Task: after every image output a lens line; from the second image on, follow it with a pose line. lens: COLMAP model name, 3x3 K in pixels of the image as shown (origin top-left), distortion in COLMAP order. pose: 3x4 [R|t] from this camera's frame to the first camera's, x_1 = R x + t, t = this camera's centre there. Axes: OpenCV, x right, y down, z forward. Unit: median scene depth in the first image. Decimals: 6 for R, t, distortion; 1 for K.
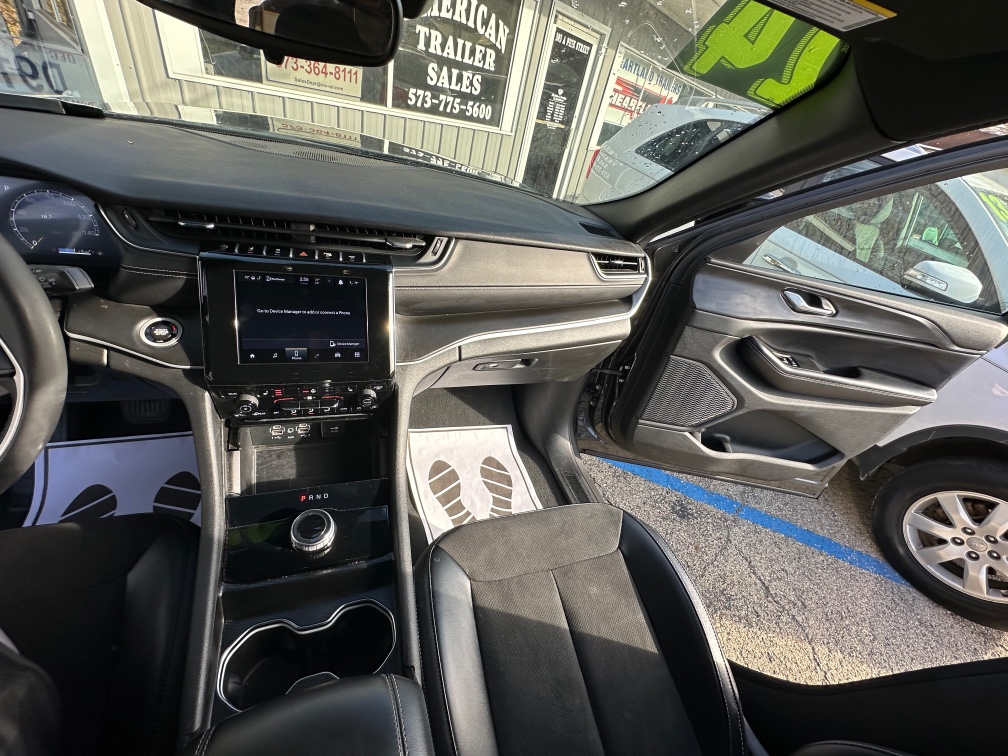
lens RADIAL K [[399.2, 0, 504.1], [0, 399.2, 379.9], [0, 0, 1]] dist [-0.001996, -0.000437]
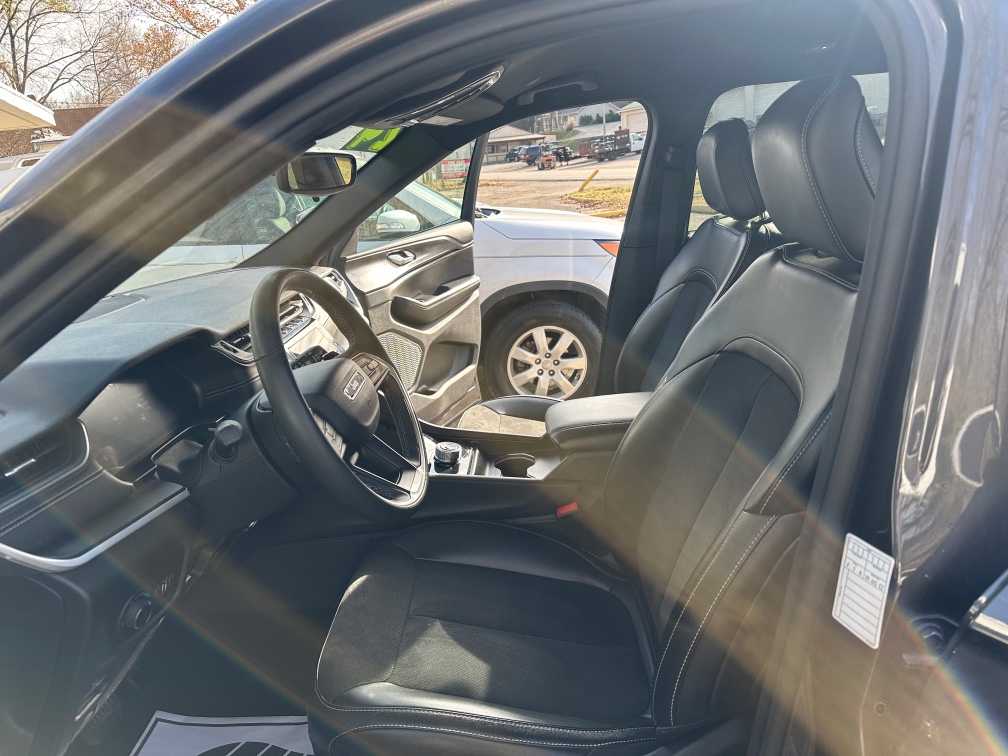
lens RADIAL K [[731.7, 0, 504.0], [0, 731.7, 378.0], [0, 0, 1]] dist [0.000922, -0.000019]
pose [[0.328669, -0.491375, 0.806553, -1.066618], [0.679143, 0.716419, 0.159713, -0.051397], [-0.656309, 0.495272, 0.569179, -0.342326]]
